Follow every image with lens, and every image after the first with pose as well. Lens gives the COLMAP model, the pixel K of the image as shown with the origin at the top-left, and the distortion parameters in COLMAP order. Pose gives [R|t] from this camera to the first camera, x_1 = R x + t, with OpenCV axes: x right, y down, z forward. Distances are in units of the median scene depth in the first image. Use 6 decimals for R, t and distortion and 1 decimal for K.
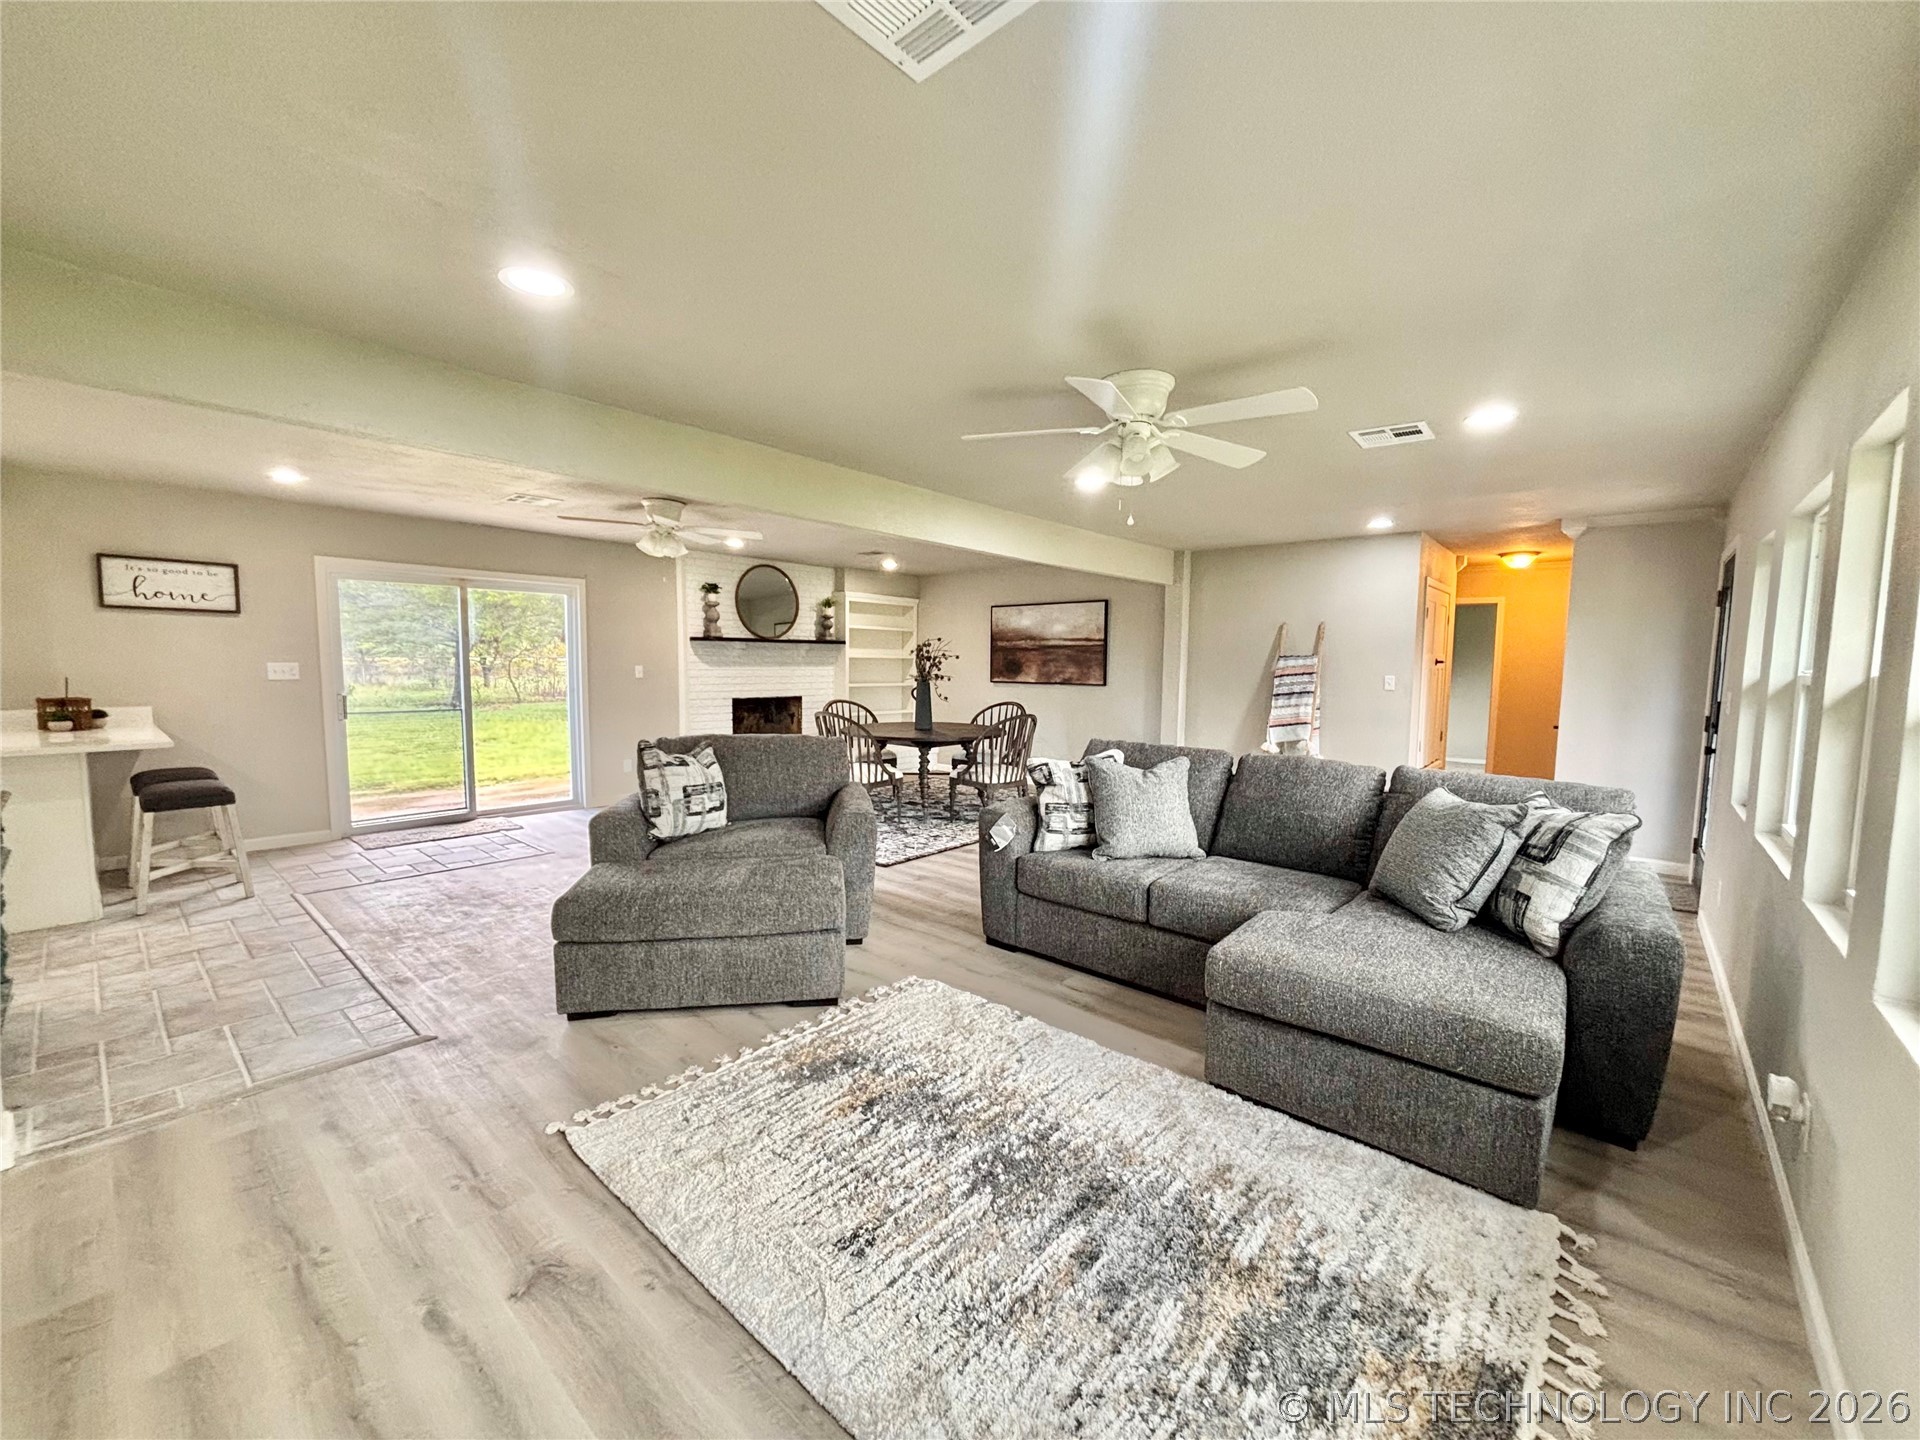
lens RADIAL K [[768.3, 0, 960.0], [0, 768.3, 720.0], [0, 0, 1]] dist [0.000306, -0.000001]
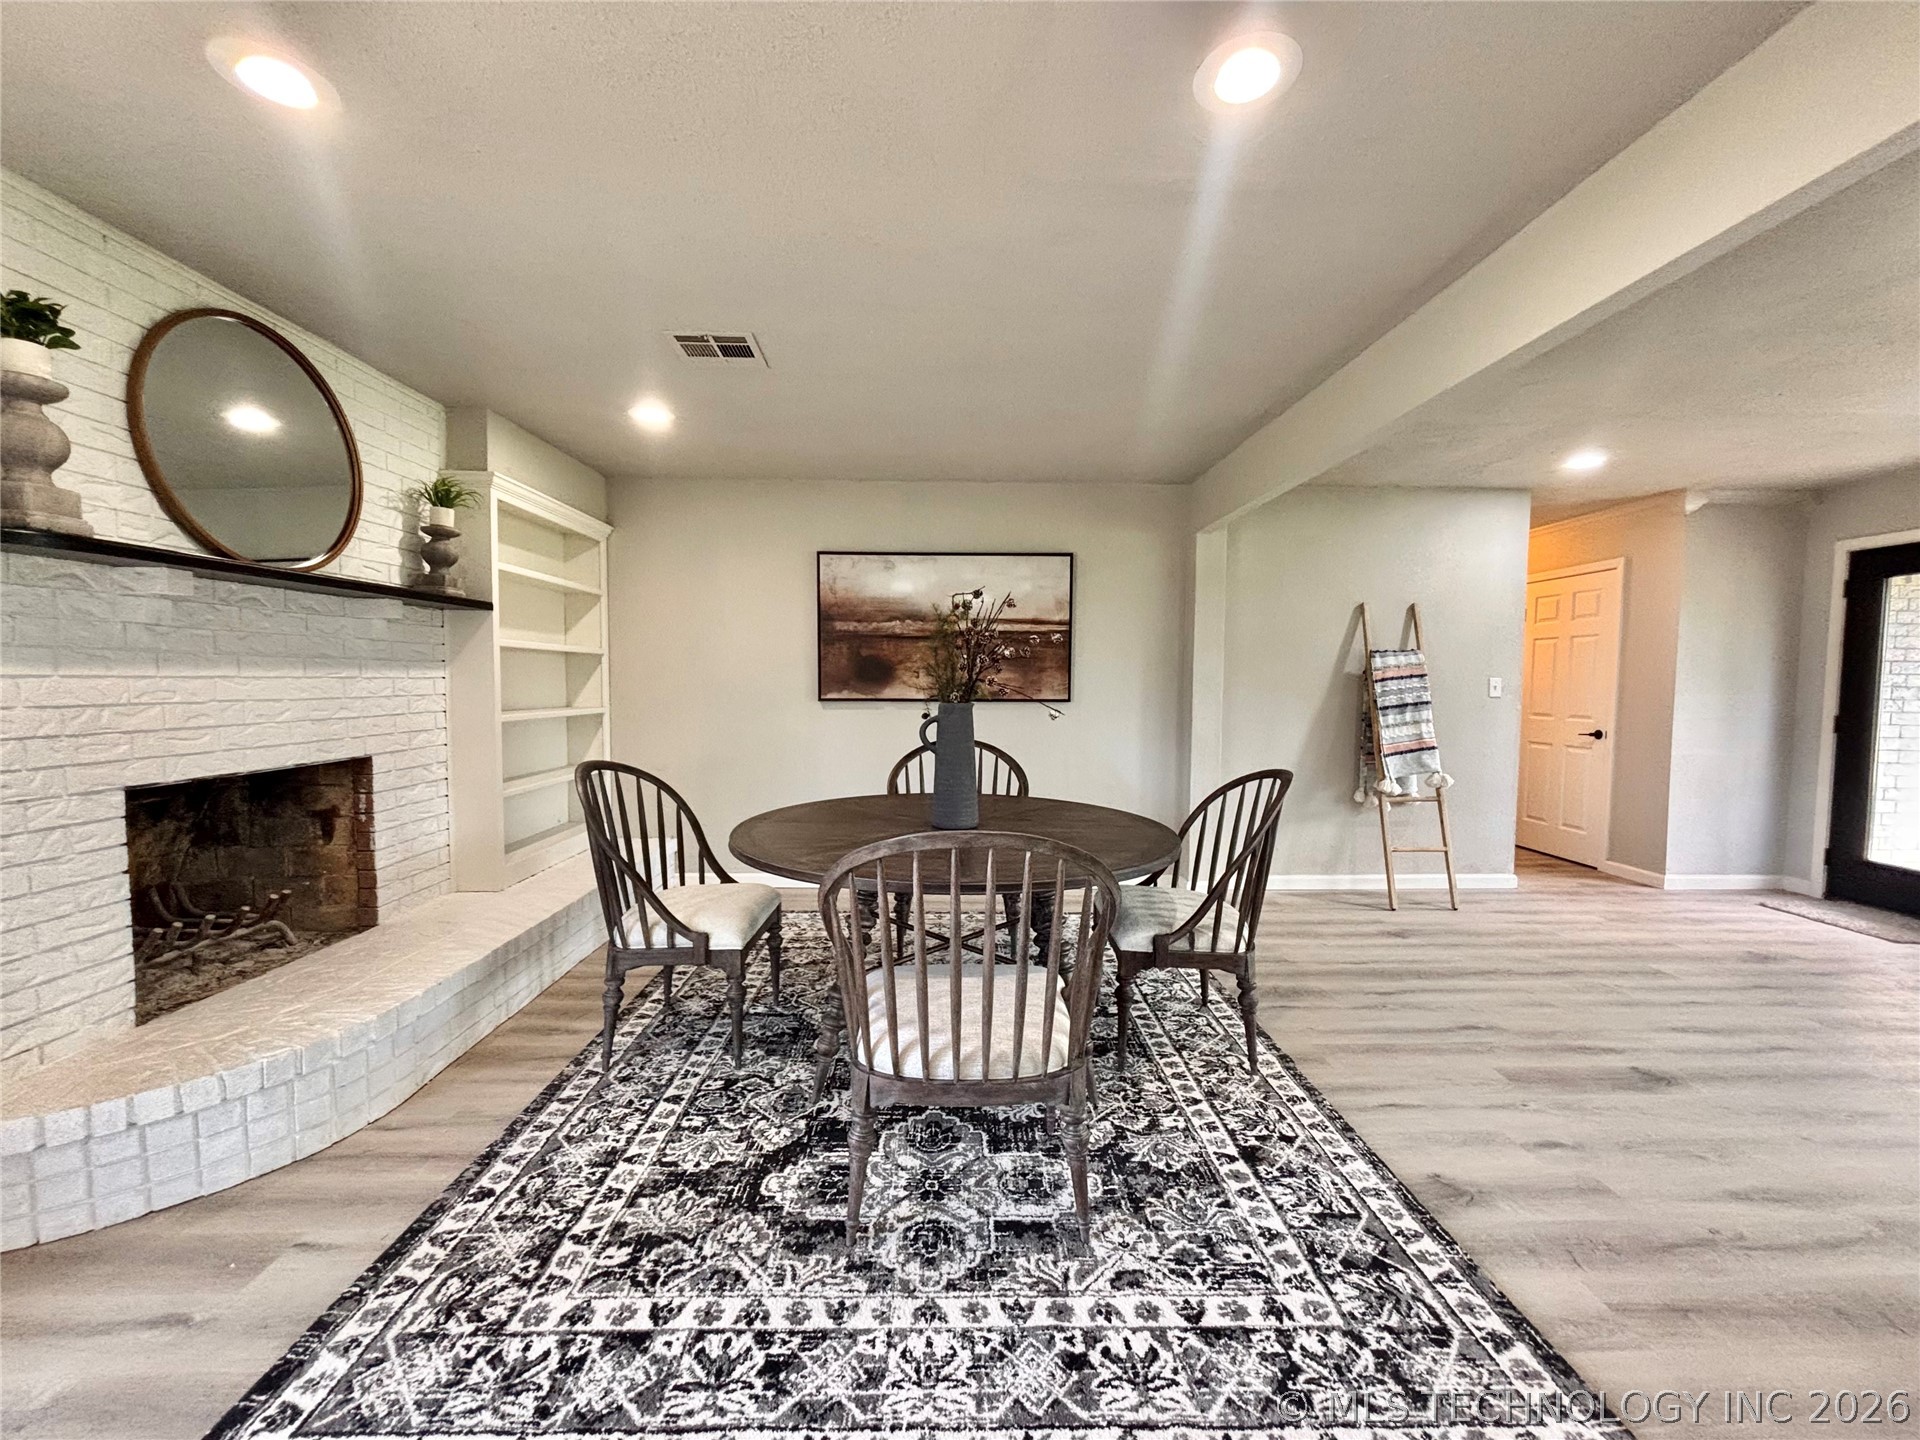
lens RADIAL K [[777.0, 0, 960.0], [0, 777.0, 720.0], [0, 0, 1]] dist [-0.015666, 0.008963]
pose [[0.740299, -0.041463, 0.670998, -0.592303], [0.054394, 0.998518, 0.001690, -0.081445], [-0.670074, 0.035247, 0.741457, 1.396326]]
